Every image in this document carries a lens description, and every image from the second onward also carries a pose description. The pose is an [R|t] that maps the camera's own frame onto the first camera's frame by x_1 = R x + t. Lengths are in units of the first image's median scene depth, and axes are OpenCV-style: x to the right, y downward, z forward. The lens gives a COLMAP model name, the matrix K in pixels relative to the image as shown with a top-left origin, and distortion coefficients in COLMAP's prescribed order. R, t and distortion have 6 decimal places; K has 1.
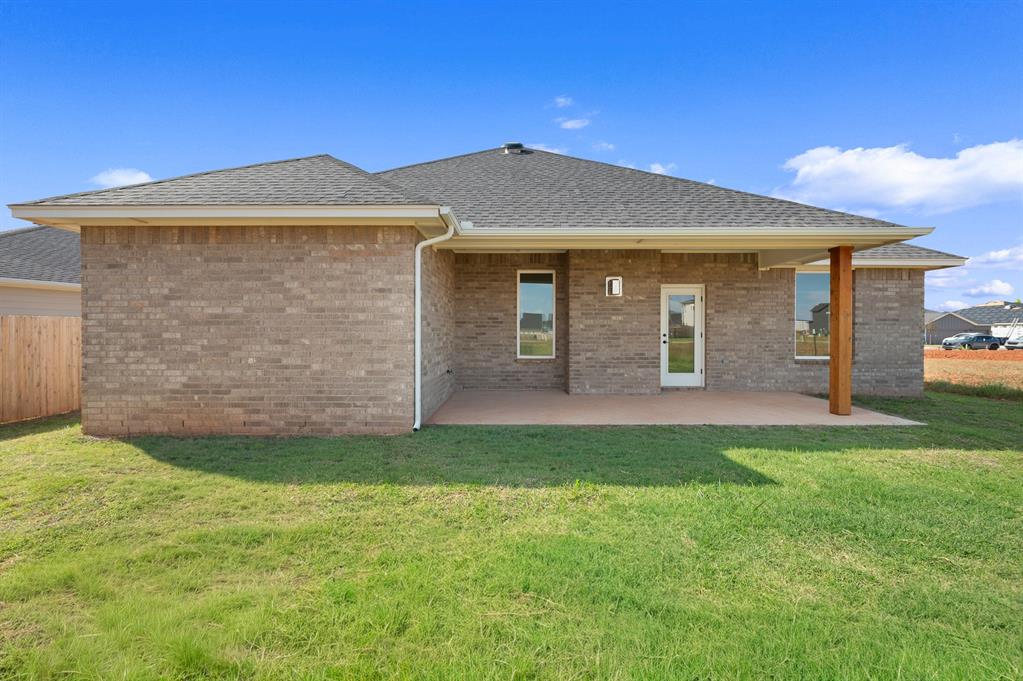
lens RADIAL K [[419.7, 0, 510.8], [0, 419.7, 337.5], [0, 0, 1]] dist [-0.002819, -0.000451]
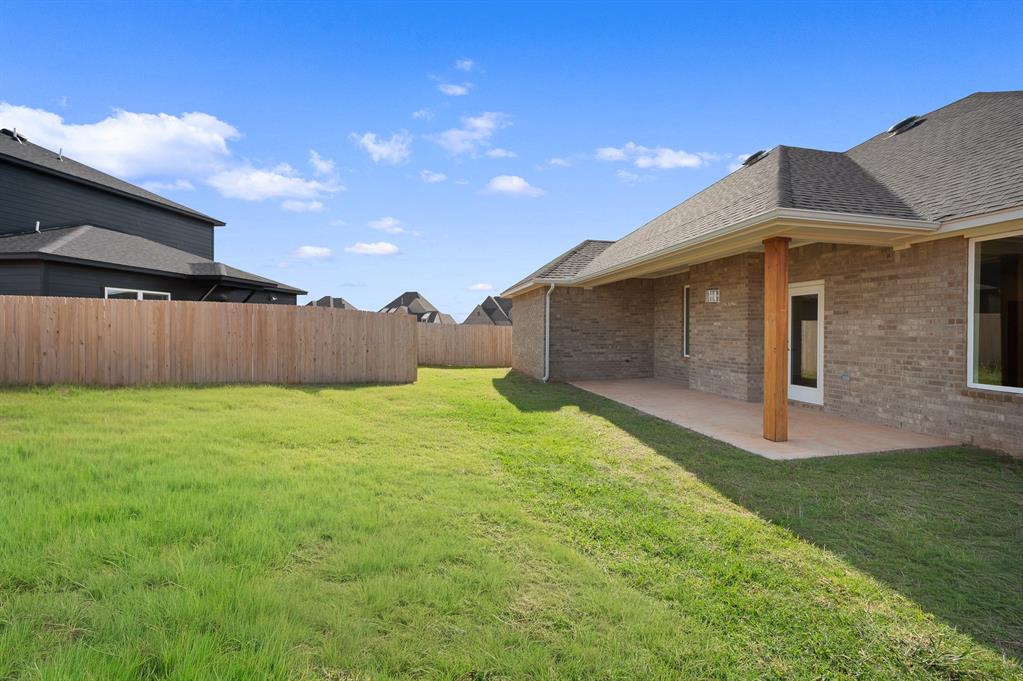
lens RADIAL K [[419.7, 0, 528.6], [0, 419.7, 333.7], [0, 0, 1]] dist [-0.002819, -0.000451]
pose [[0.233573, 0.010525, -0.972282, 1.117373], [-0.013224, 0.999883, 0.007646, -0.021444], [0.972249, 0.011072, 0.233685, 0.258916]]
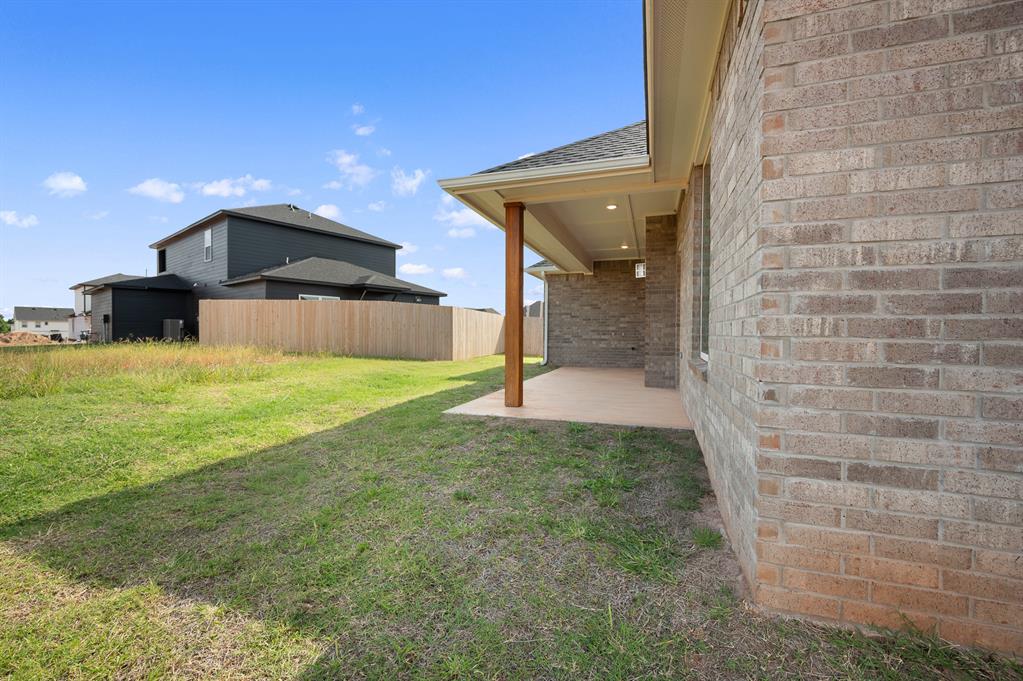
lens RADIAL K [[419.7, 0, 514.4], [0, 419.7, 337.1], [0, 0, 1]] dist [-0.002819, -0.000451]
pose [[-0.321632, 0.008739, -0.946825, 1.189918], [-0.016725, 0.999749, 0.014909, 0.026266], [0.946717, 0.020631, -0.321405, 0.978736]]
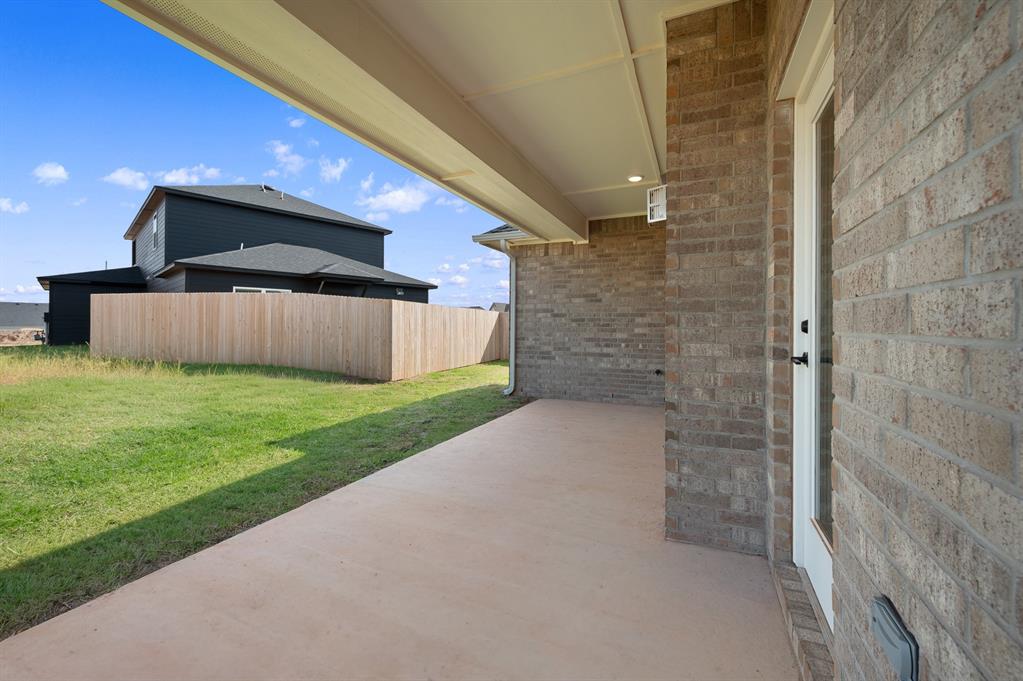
lens RADIAL K [[419.7, 0, 510.5], [0, 419.7, 324.5], [0, 0, 1]] dist [-0.002819, -0.000451]
pose [[-0.415177, -0.007893, -0.909706, 0.610095], [-0.016255, 0.999867, -0.001257, -0.002834], [0.909595, 0.014265, -0.415250, 0.977715]]
